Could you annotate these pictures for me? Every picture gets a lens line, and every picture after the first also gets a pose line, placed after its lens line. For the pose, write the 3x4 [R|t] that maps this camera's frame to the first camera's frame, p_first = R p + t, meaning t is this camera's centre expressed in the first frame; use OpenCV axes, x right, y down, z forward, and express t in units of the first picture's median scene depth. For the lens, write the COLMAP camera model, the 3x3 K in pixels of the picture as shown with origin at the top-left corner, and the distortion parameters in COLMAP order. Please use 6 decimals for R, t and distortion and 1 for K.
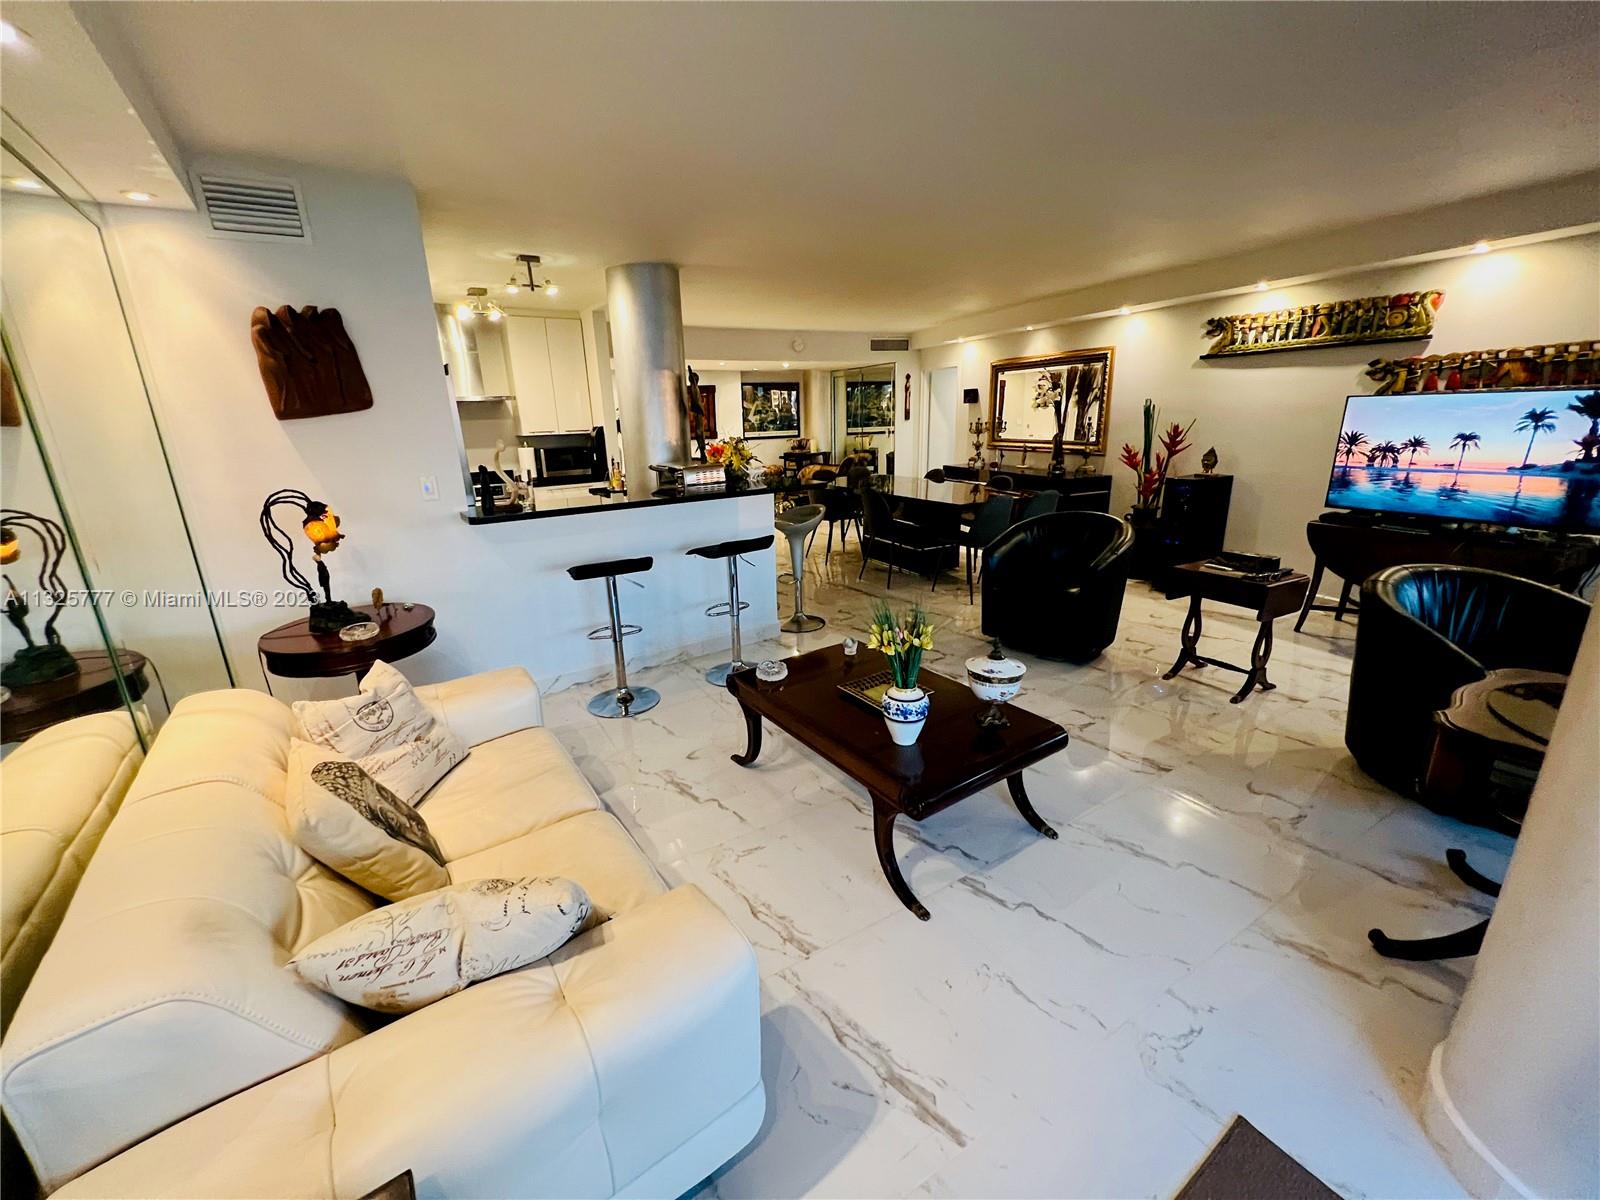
lens RADIAL K [[641.4, 0, 801.0], [0, 641.4, 593.9], [0, 0, 1]] dist [-0.002276, 0.000562]
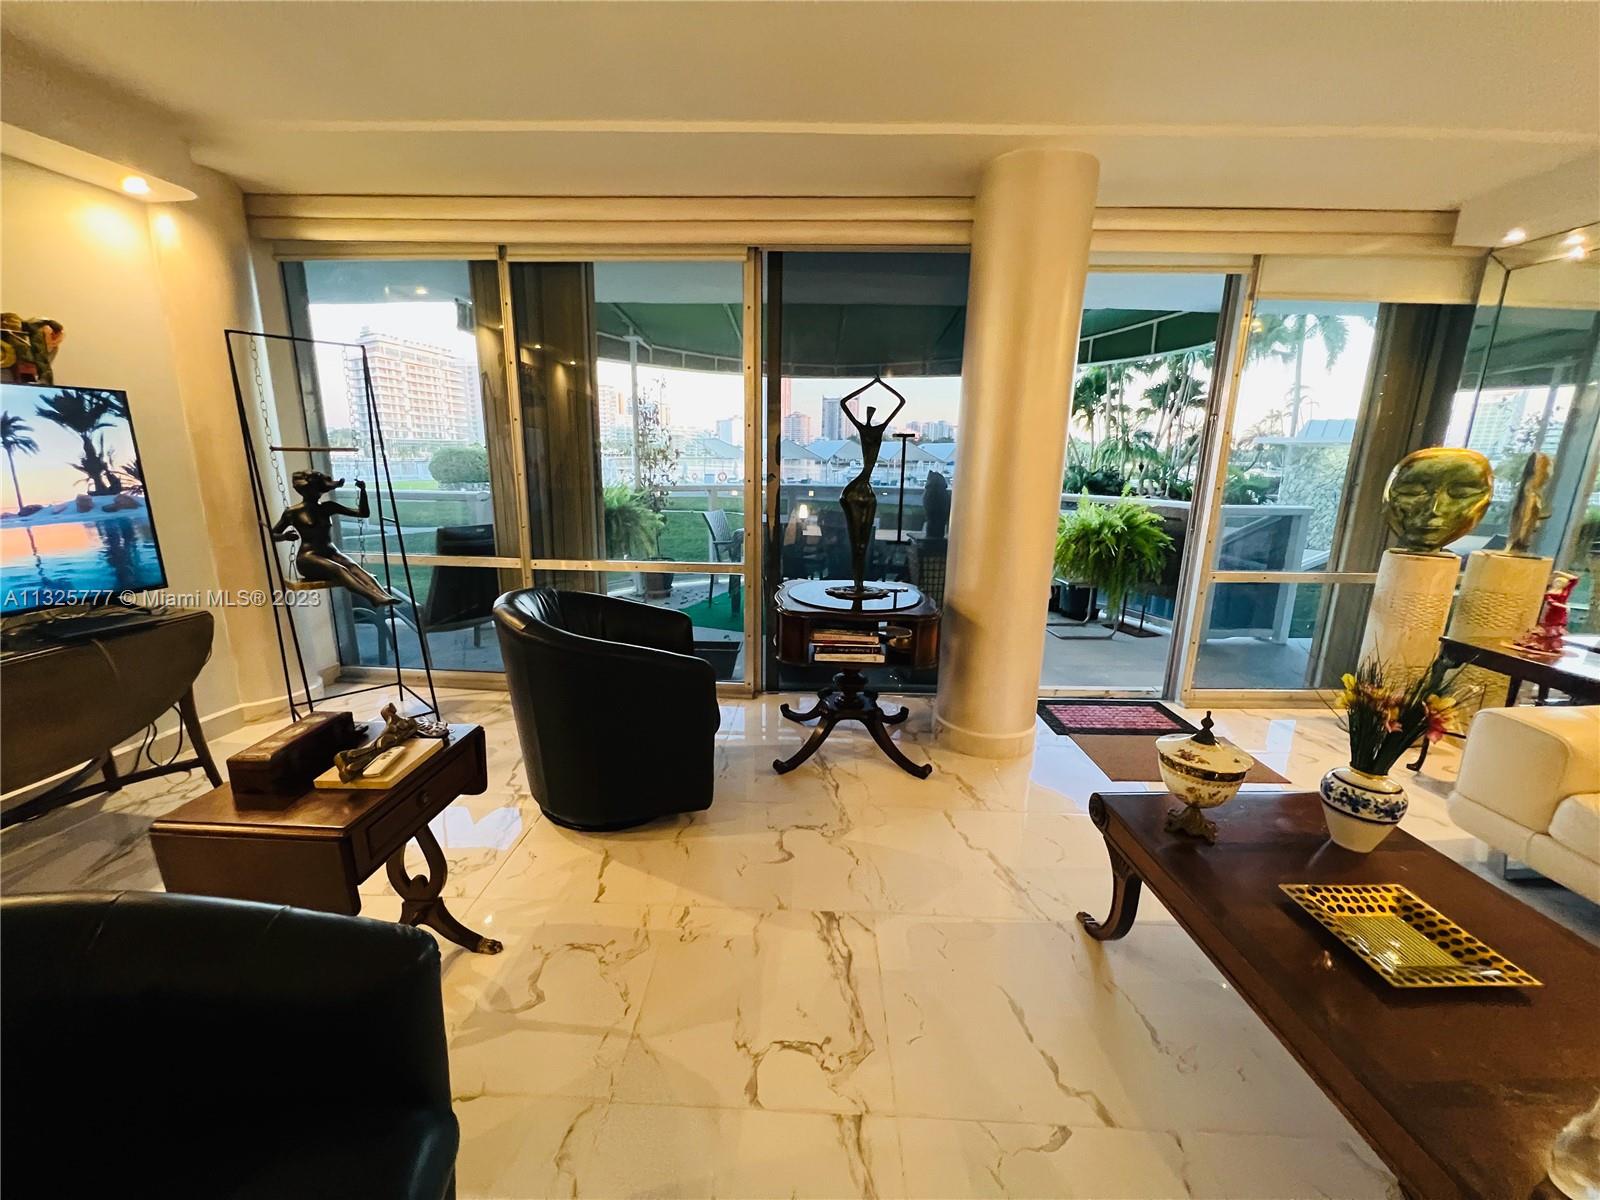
lens RADIAL K [[641.4, 0, 798.4], [0, 641.4, 599.1], [0, 0, 1]] dist [-0.002276, 0.000562]
pose [[-0.841977, -0.109862, 0.528210, 0.134444], [0.151258, 0.891714, 0.426576, -0.172161], [-0.517877, 0.439063, -0.734185, 0.701103]]
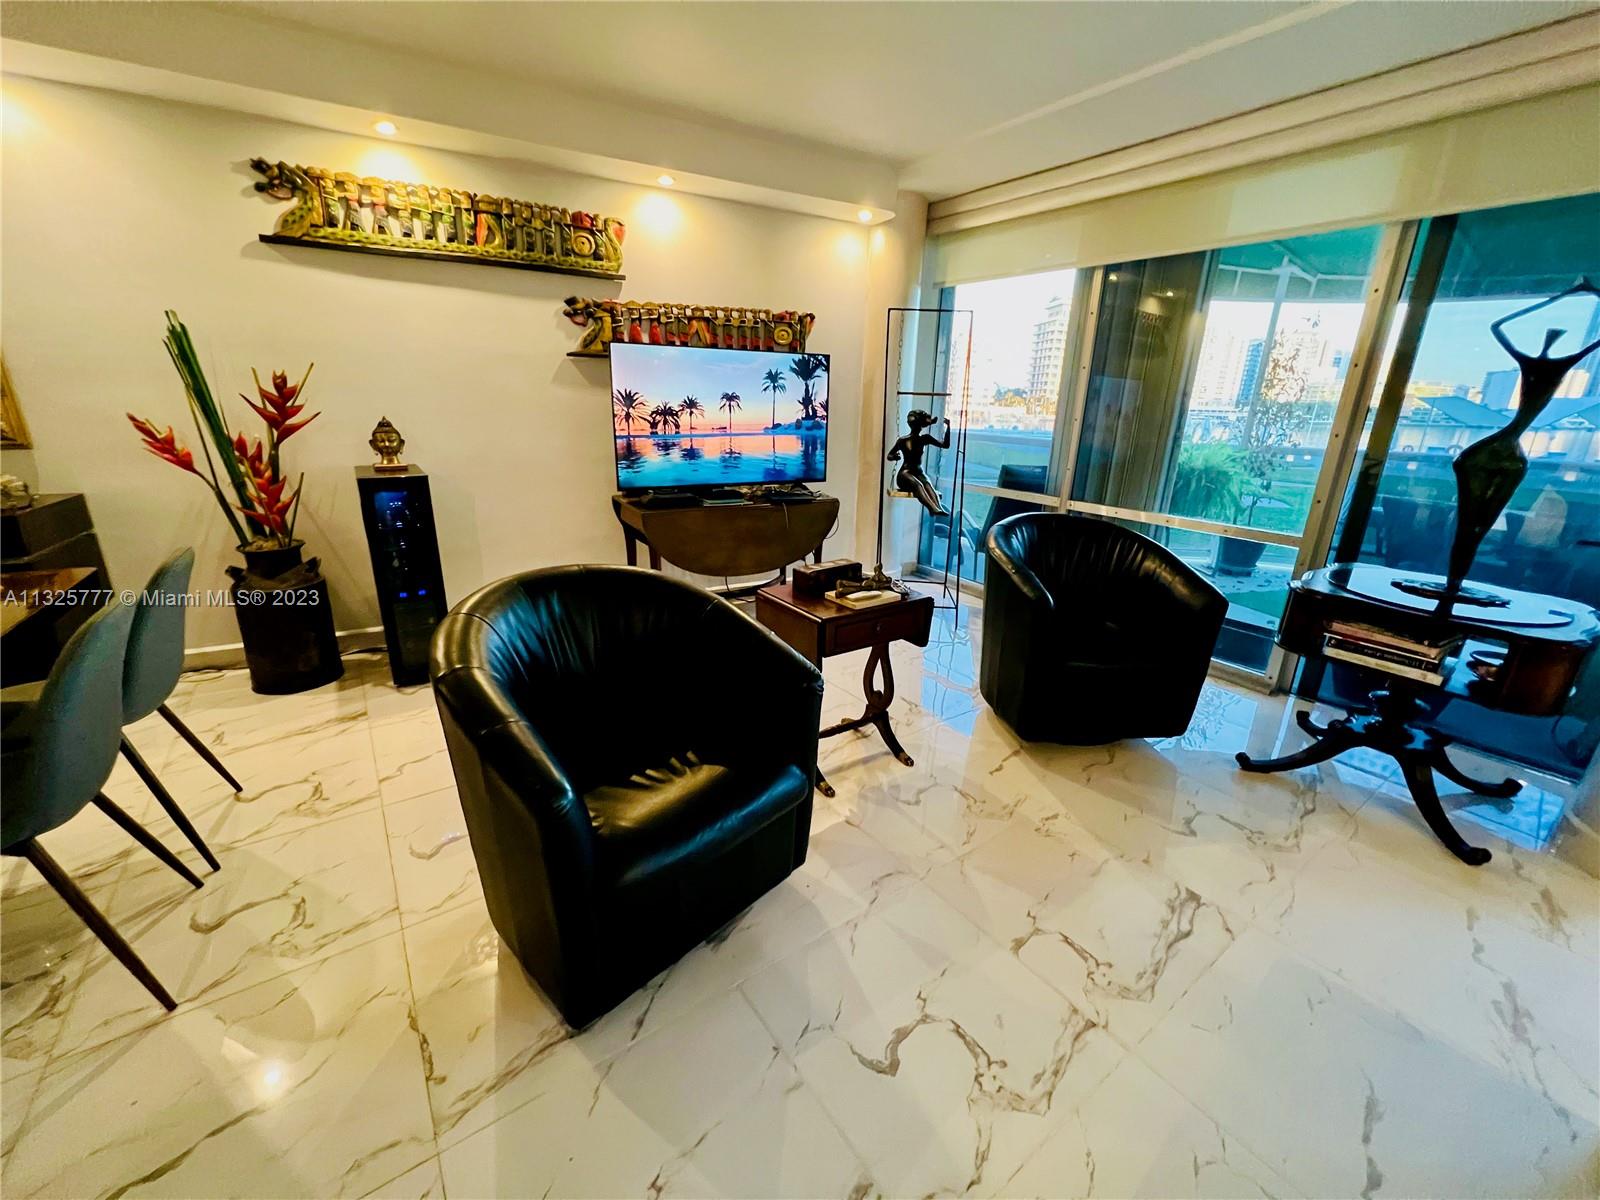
lens RADIAL K [[641.4, 0, 794.8], [0, 641.4, 597.7], [0, 0, 1]] dist [-0.002276, 0.000562]
pose [[-0.084066, -0.278138, 0.956855, 0.032220], [0.246540, 0.924594, 0.290420, -0.150286], [-0.965480, 0.260318, -0.009155, 0.669674]]
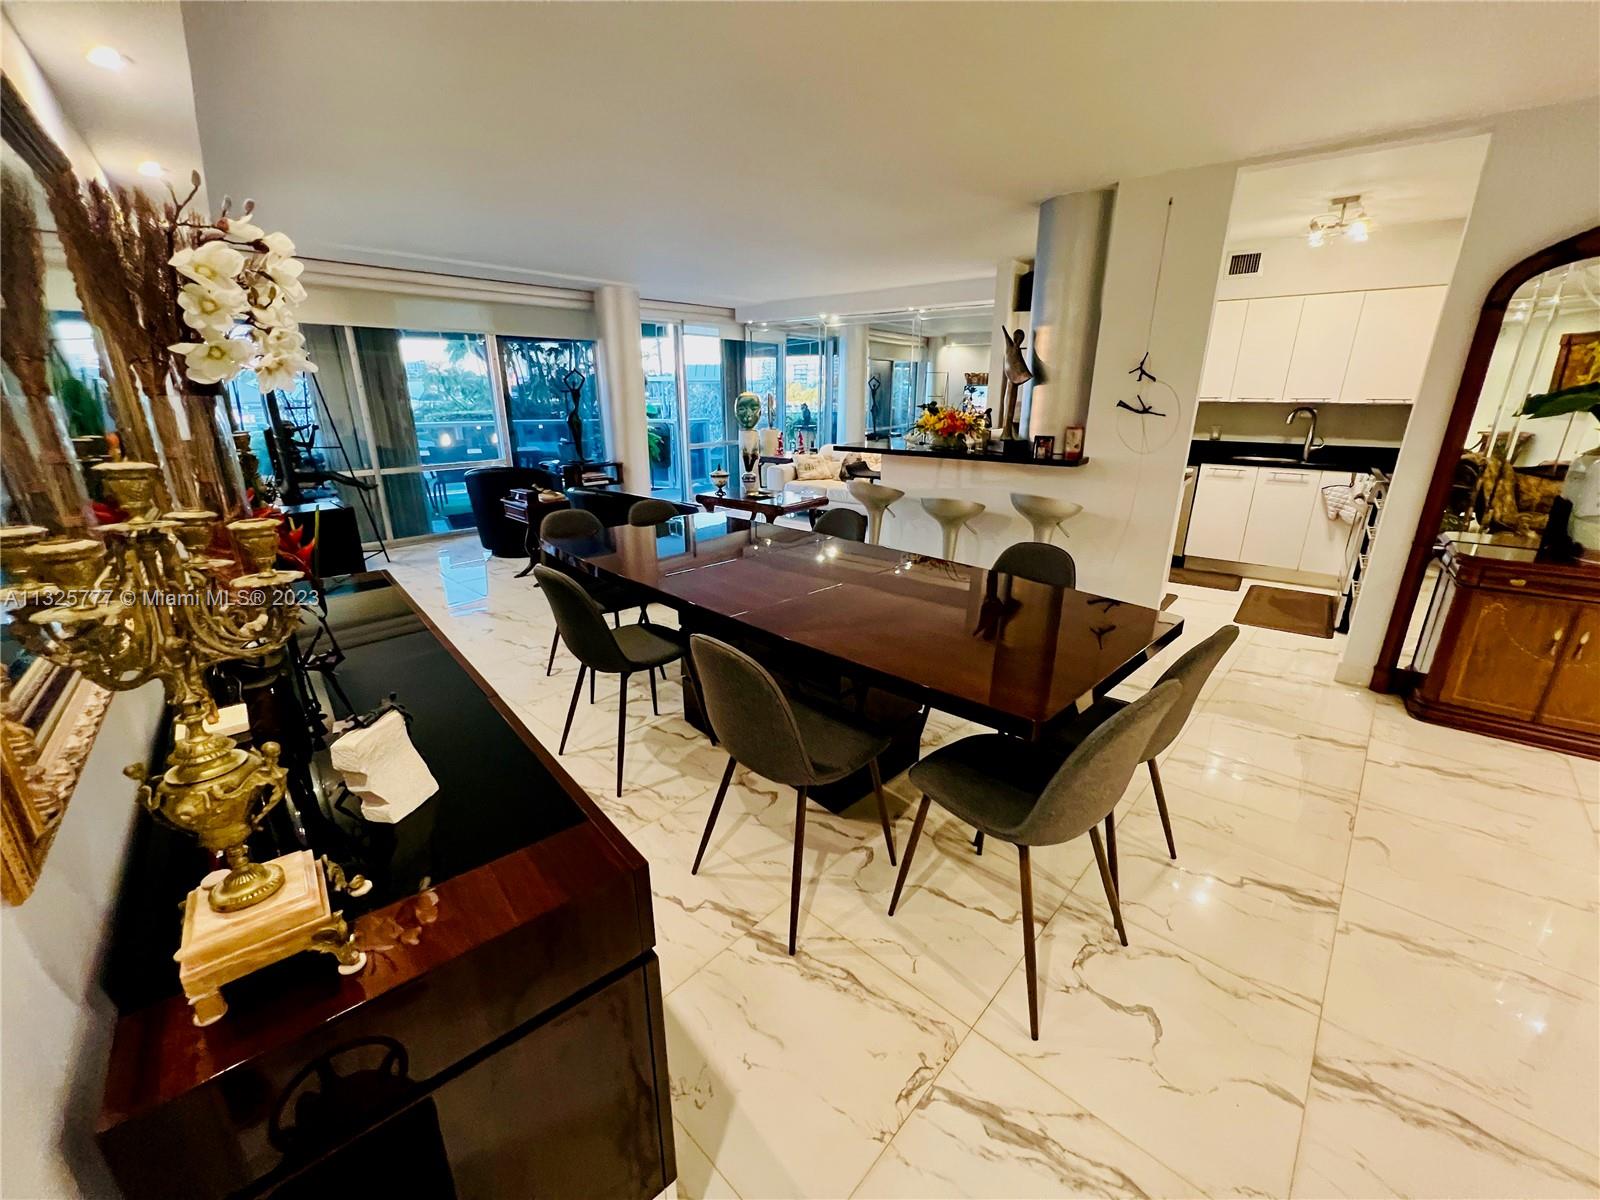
lens RADIAL K [[641.4, 0, 800.1], [0, 641.4, 597.8], [0, 0, 1]] dist [-0.002276, 0.000562]
pose [[-0.960484, 0.112192, -0.254722, 0.315508], [-0.048951, 0.832809, 0.551392, -0.439305], [0.273997, 0.542072, -0.794408, 1.562302]]
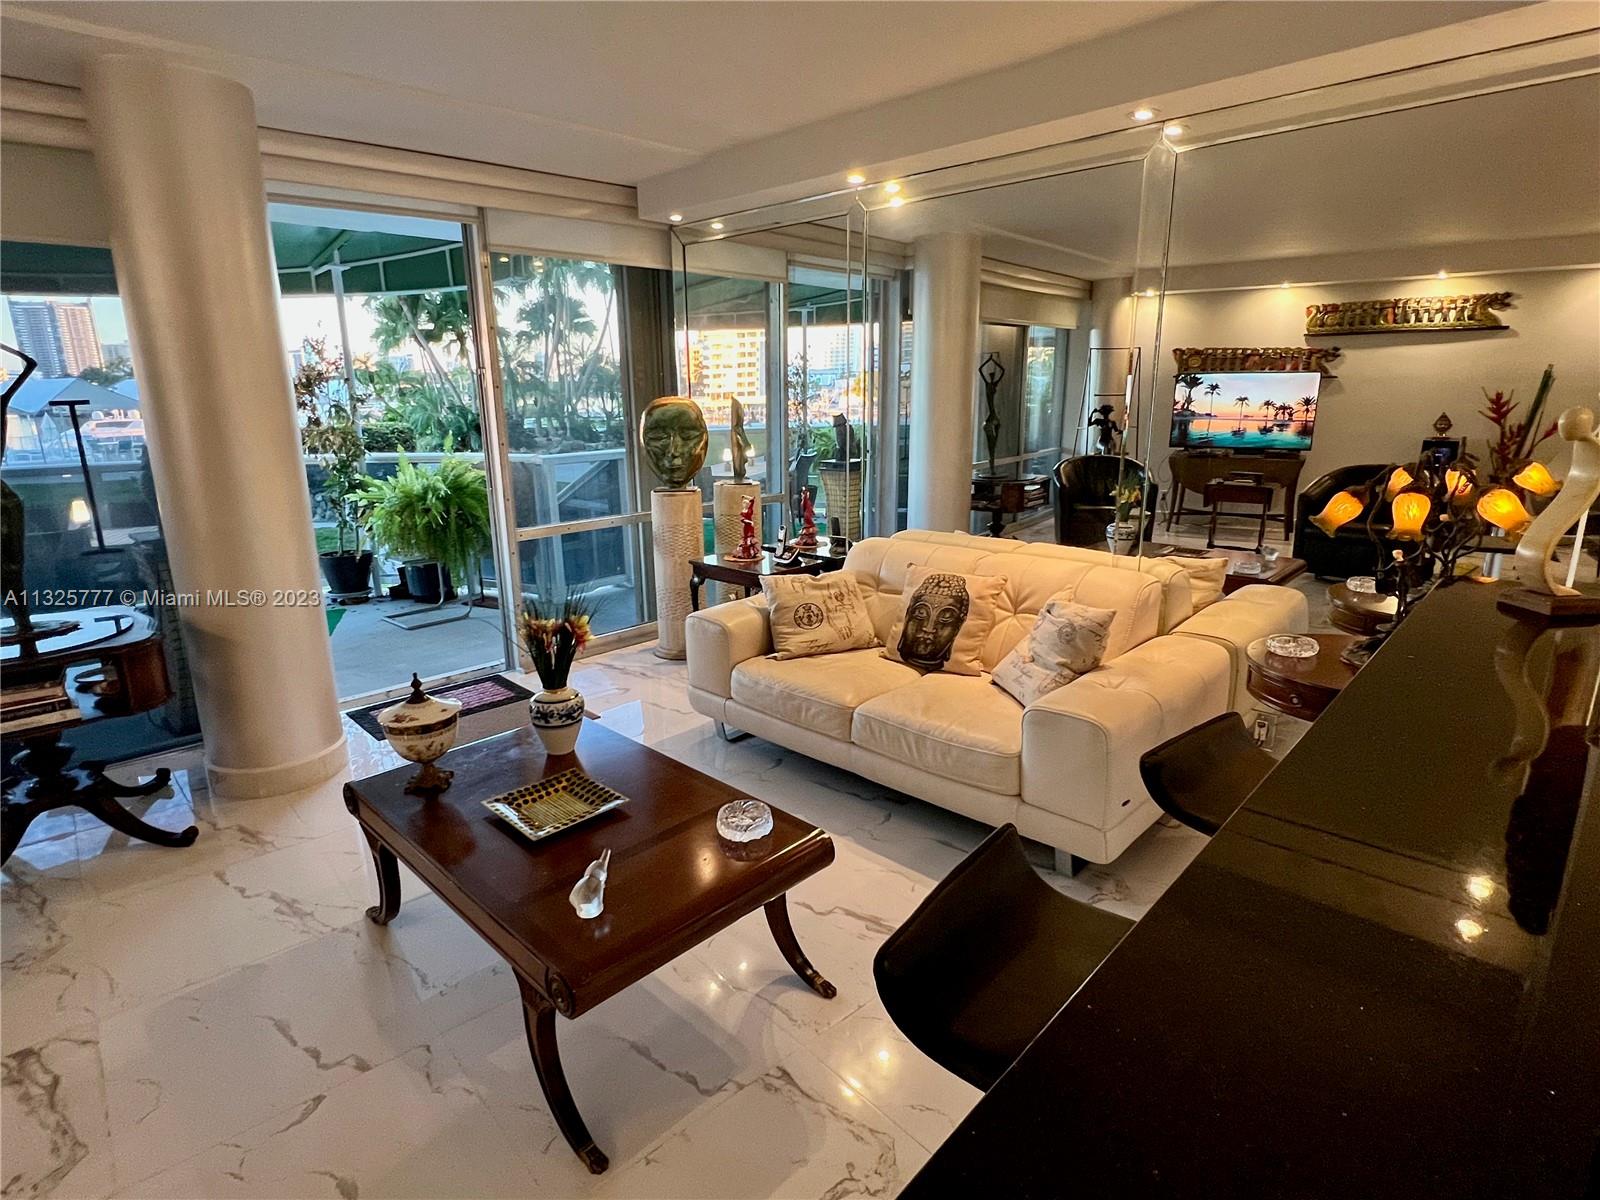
lens RADIAL K [[842.1, 0, 789.4], [0, 842.1, 595.8], [0, 0, 1]] dist [-0.000482, 0.001500]
pose [[-0.982007, 0.083752, -0.169258, 0.010894], [-0.011655, 0.867689, 0.496970, -0.214787], [0.188486, 0.490001, -0.851101, 0.781145]]
